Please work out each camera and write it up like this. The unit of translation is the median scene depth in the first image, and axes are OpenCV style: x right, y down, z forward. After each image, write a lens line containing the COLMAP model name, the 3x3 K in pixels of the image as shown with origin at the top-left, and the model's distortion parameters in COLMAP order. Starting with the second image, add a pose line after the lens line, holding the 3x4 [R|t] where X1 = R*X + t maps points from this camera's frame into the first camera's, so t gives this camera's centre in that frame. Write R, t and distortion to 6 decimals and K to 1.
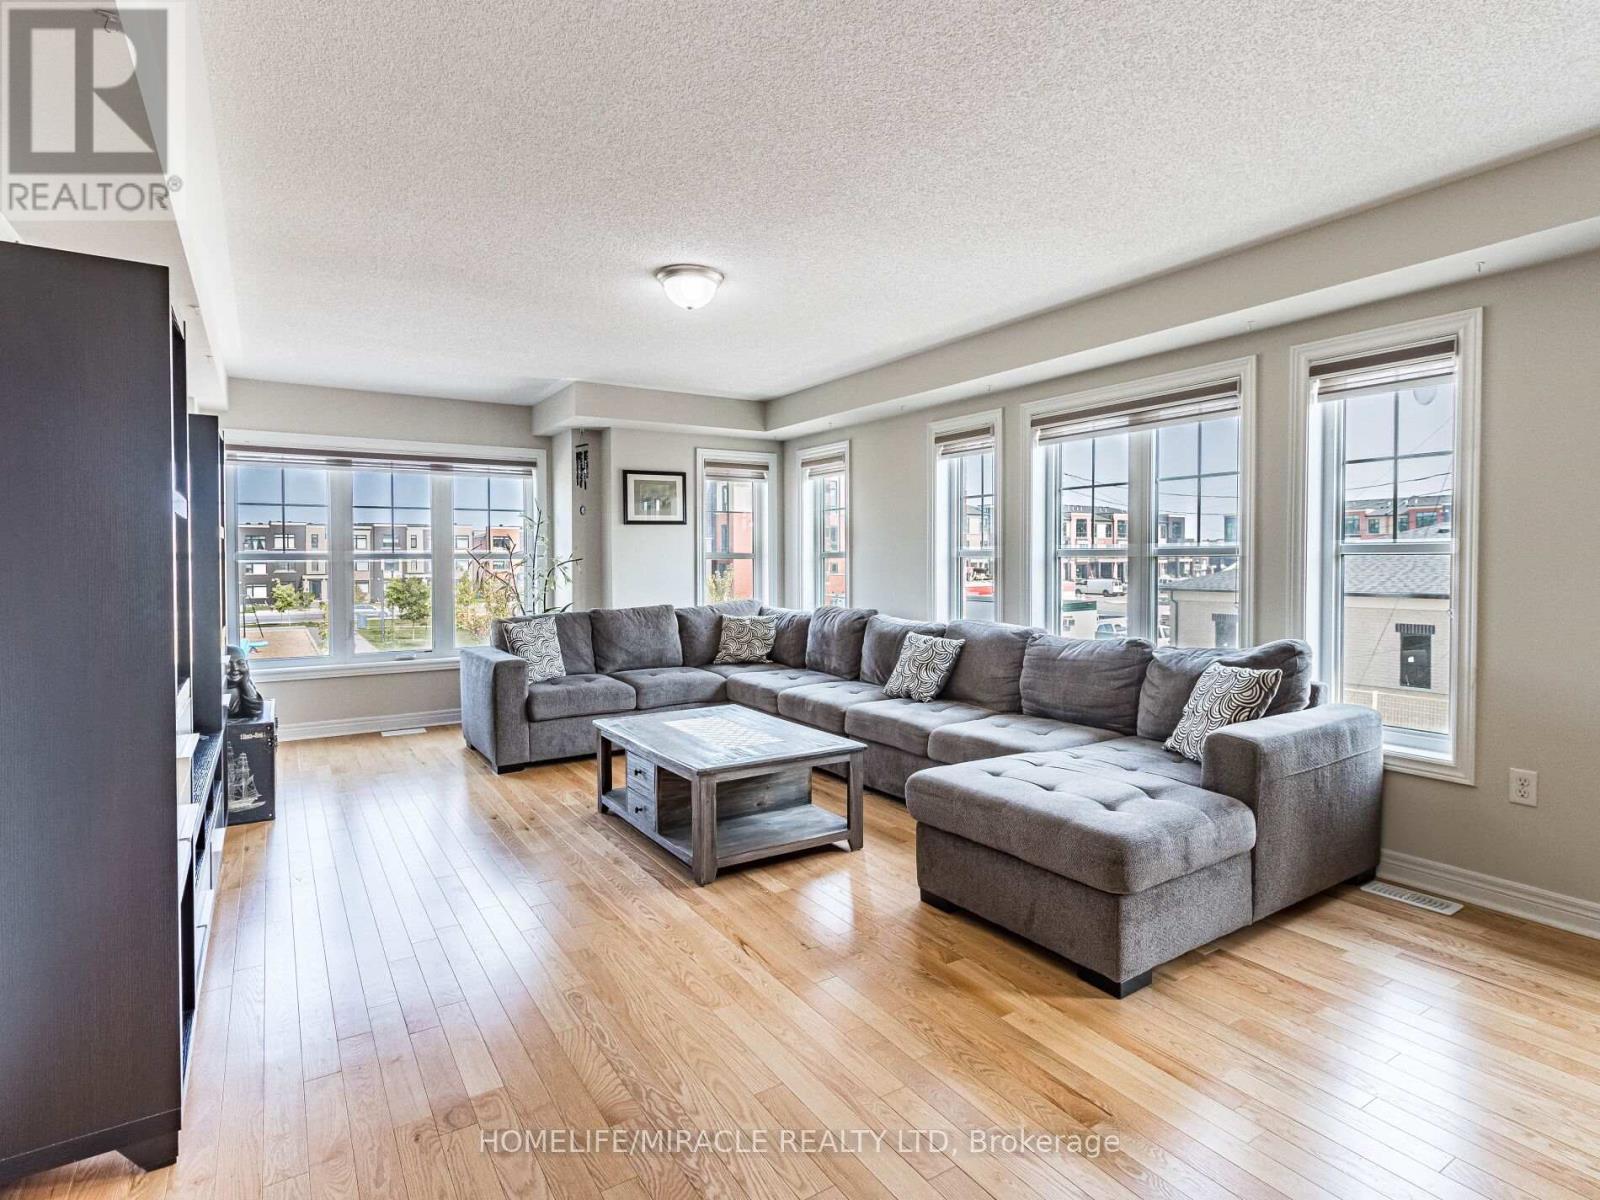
lens RADIAL K [[811.8, 0, 802.2], [0, 811.8, 577.0], [0, 0, 1]] dist [-0.000237, -0.000092]
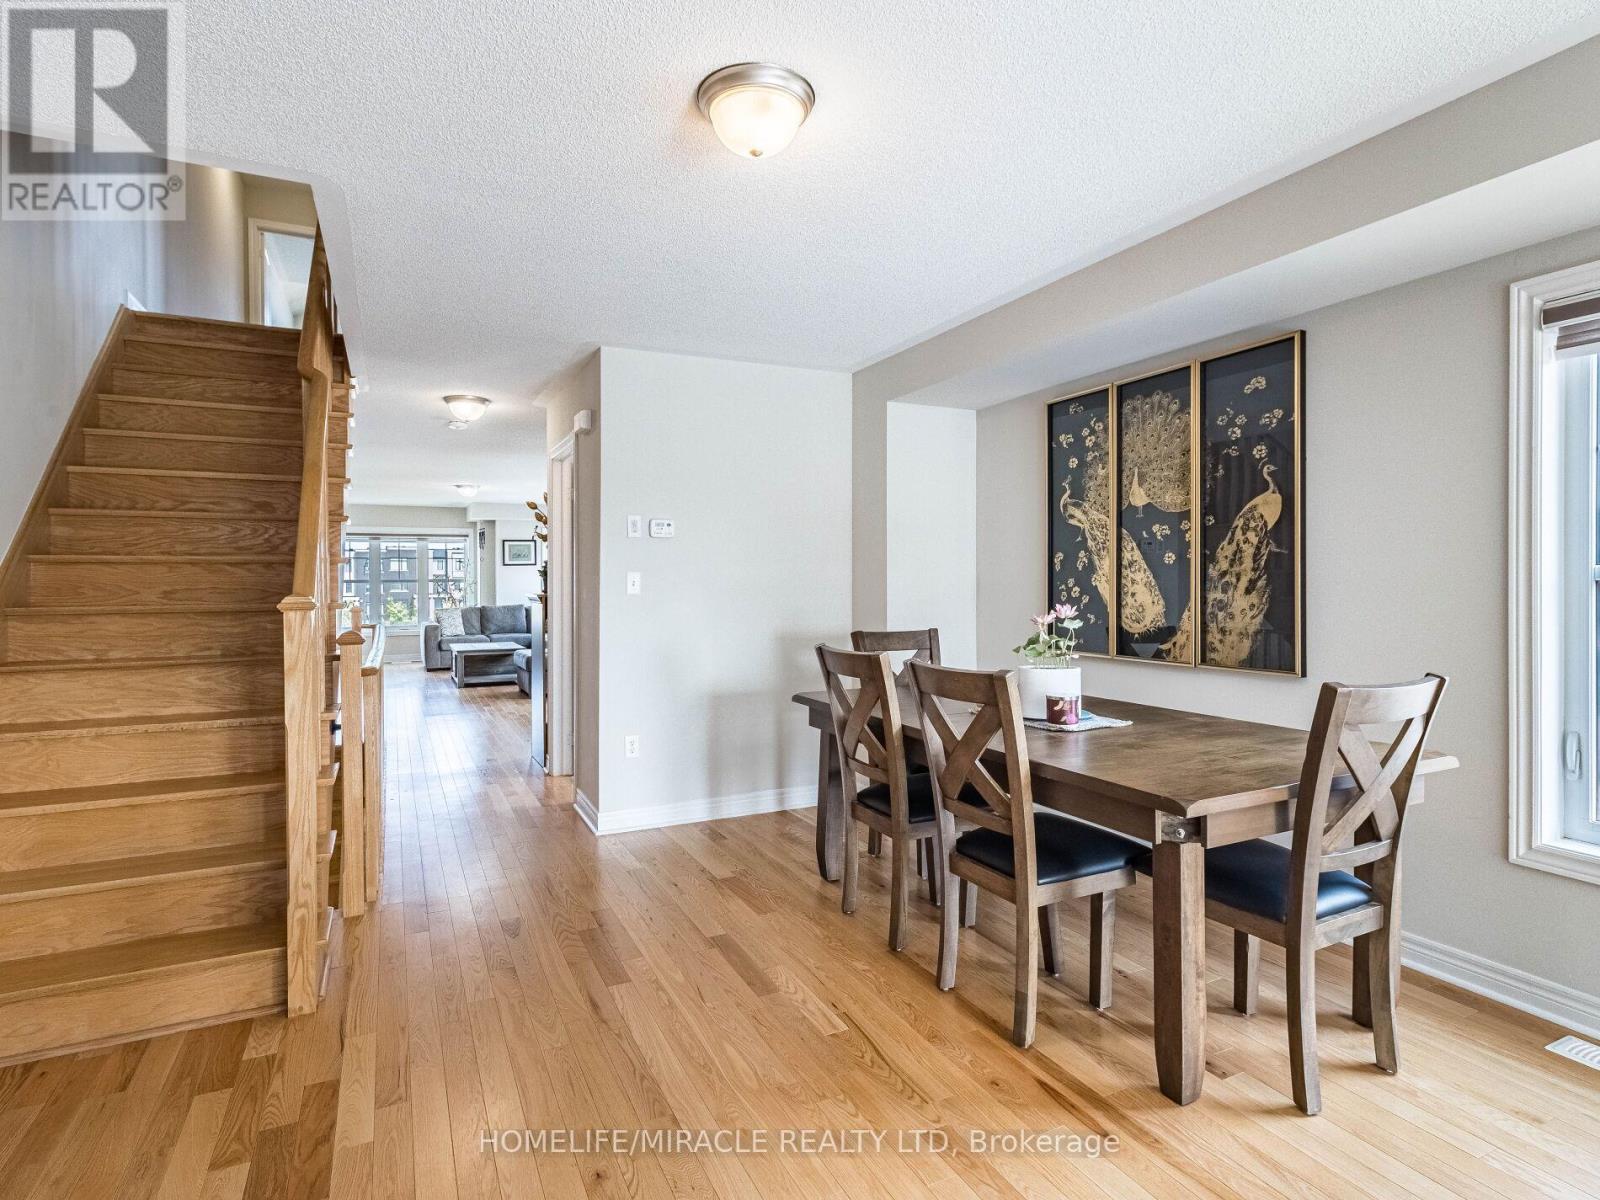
lens RADIAL K [[850.2, 0, 801.7], [0, 850.2, 582.5], [0, 0, 1]] dist [0.013360, 0.000097]
pose [[0.991989, -0.008712, -0.126024, 0.816367], [0.007251, 0.999901, -0.012044, 0.010142], [0.126117, 0.011034, 0.991954, -1.074466]]
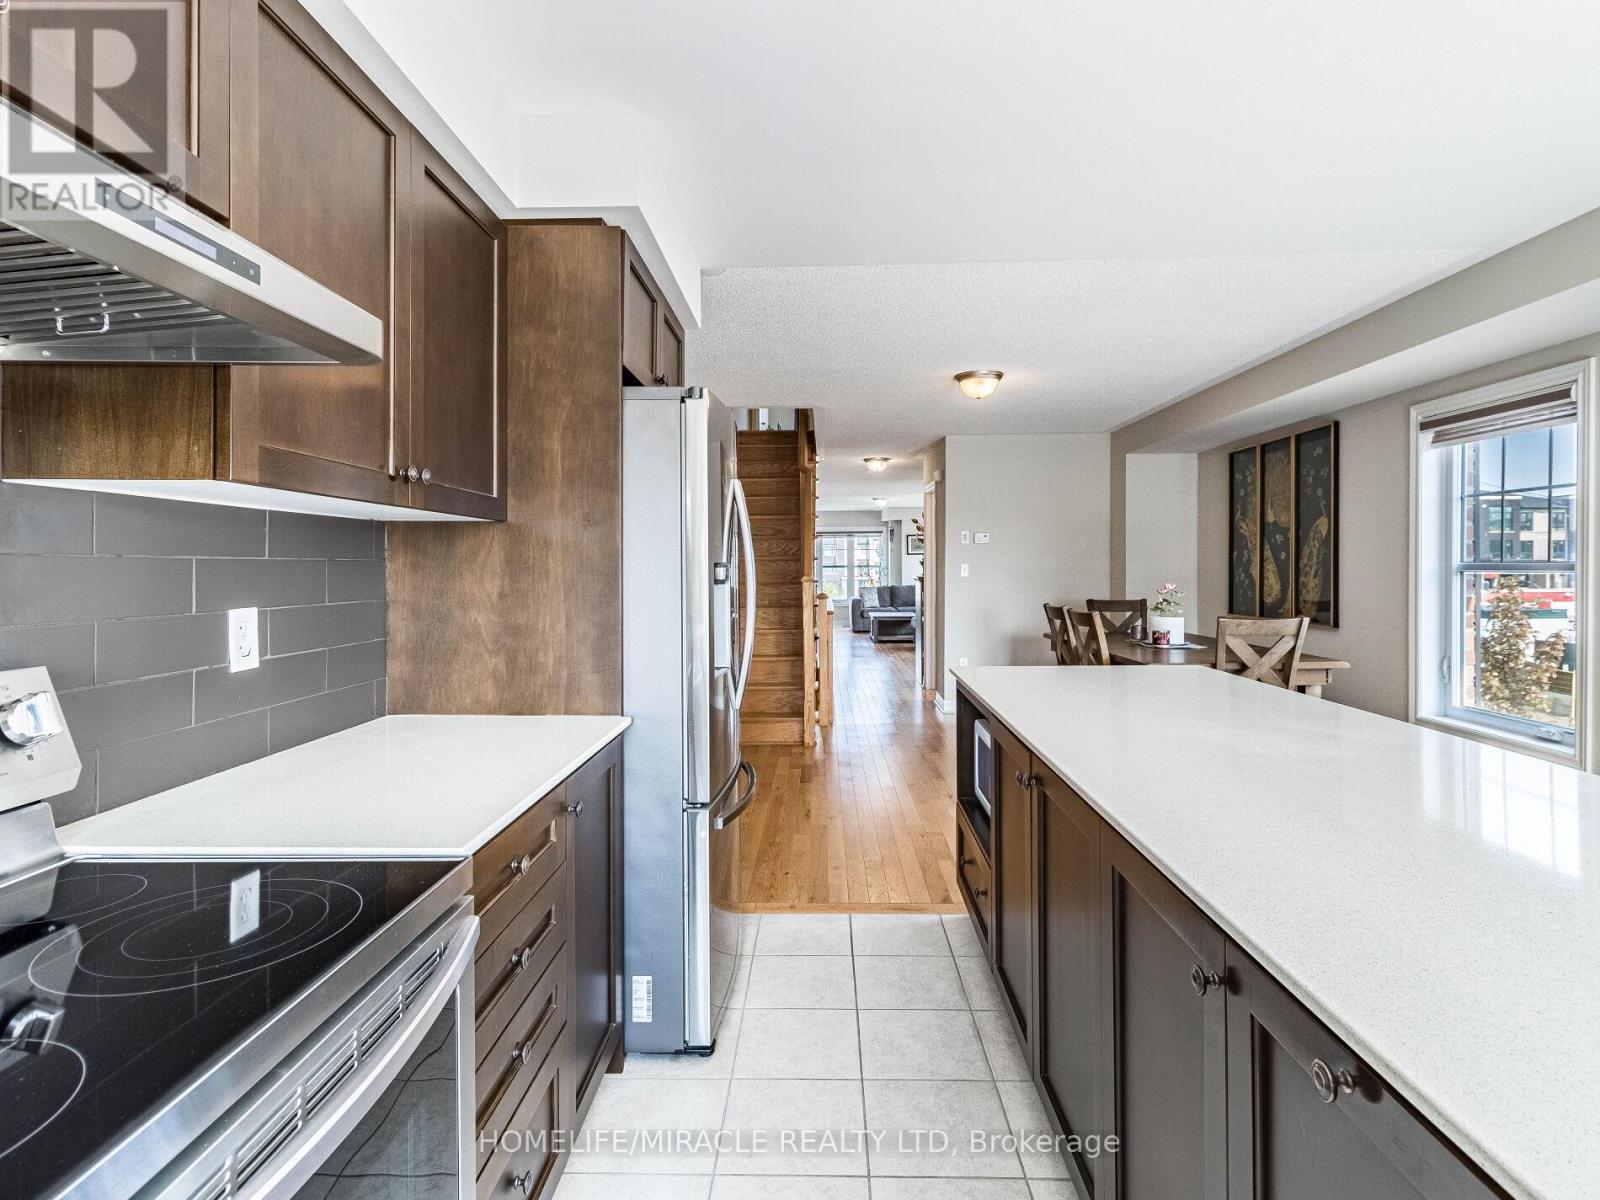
lens RADIAL K [[838.2, 0, 793.3], [0, 838.2, 568.8], [0, 0, 1]] dist [0.003988, 0.000056]
pose [[0.819117, -0.006897, -0.573585, 1.072952], [0.000708, 0.999939, -0.011012, 0.012205], [0.573626, 0.008614, 0.819072, -1.509131]]
